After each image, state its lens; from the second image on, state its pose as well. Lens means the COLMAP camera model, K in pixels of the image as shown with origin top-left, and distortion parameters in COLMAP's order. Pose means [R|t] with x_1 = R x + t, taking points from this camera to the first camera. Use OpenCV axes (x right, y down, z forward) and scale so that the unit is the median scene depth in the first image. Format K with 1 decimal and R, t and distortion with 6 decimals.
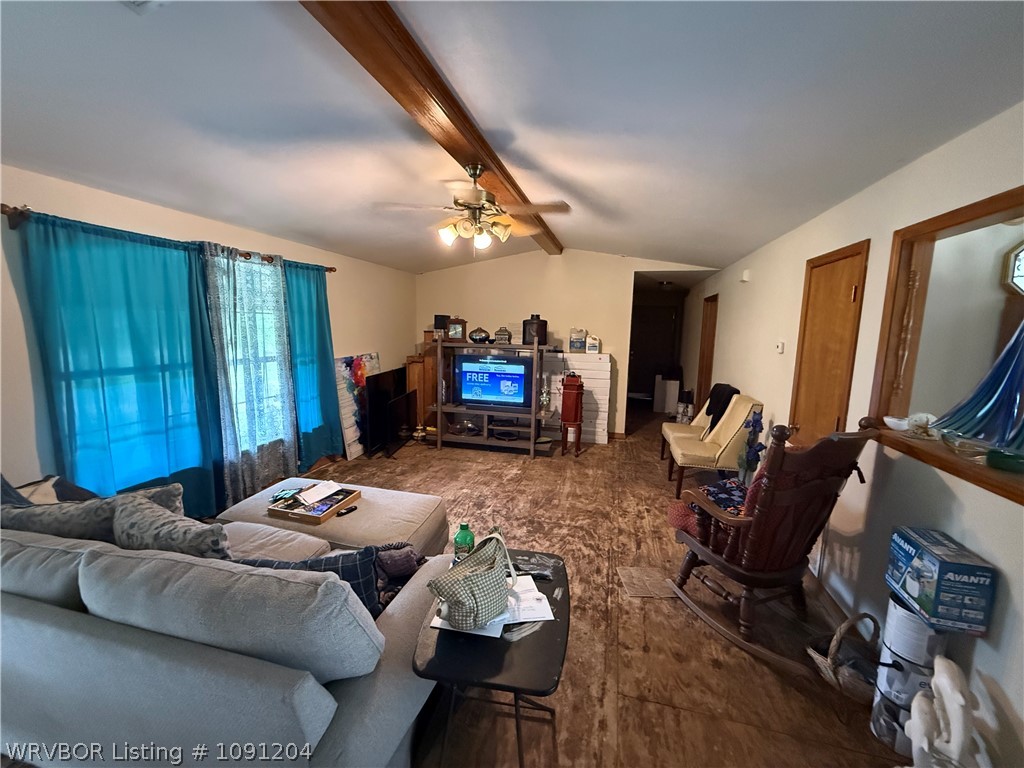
lens RADIAL K [[408.6, 0, 511.9], [0, 408.6, 380.9], [0, 0, 1]] dist [0.000466, -0.000008]
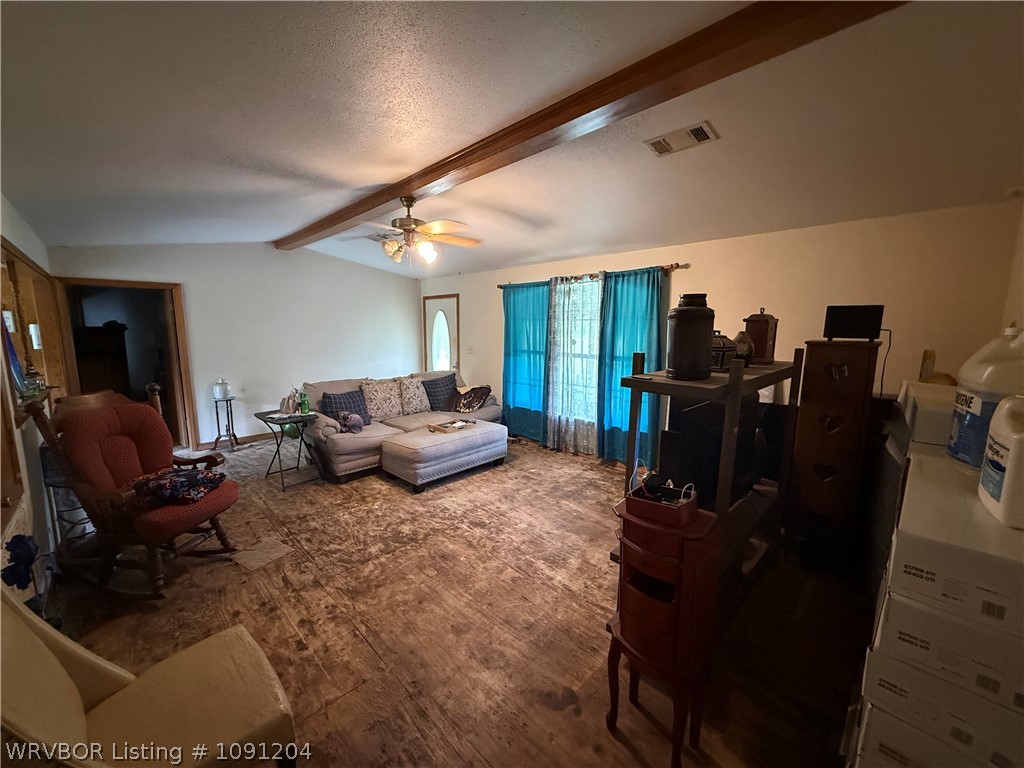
lens RADIAL K [[408.6, 0, 508.6], [0, 408.6, 387.0], [0, 0, 1]] dist [0.000466, -0.000008]
pose [[-0.520941, 0.104620, -0.847157, 0.694184], [-0.127142, 0.971879, 0.198206, -0.200606], [0.844071, 0.210963, -0.492990, 1.604170]]
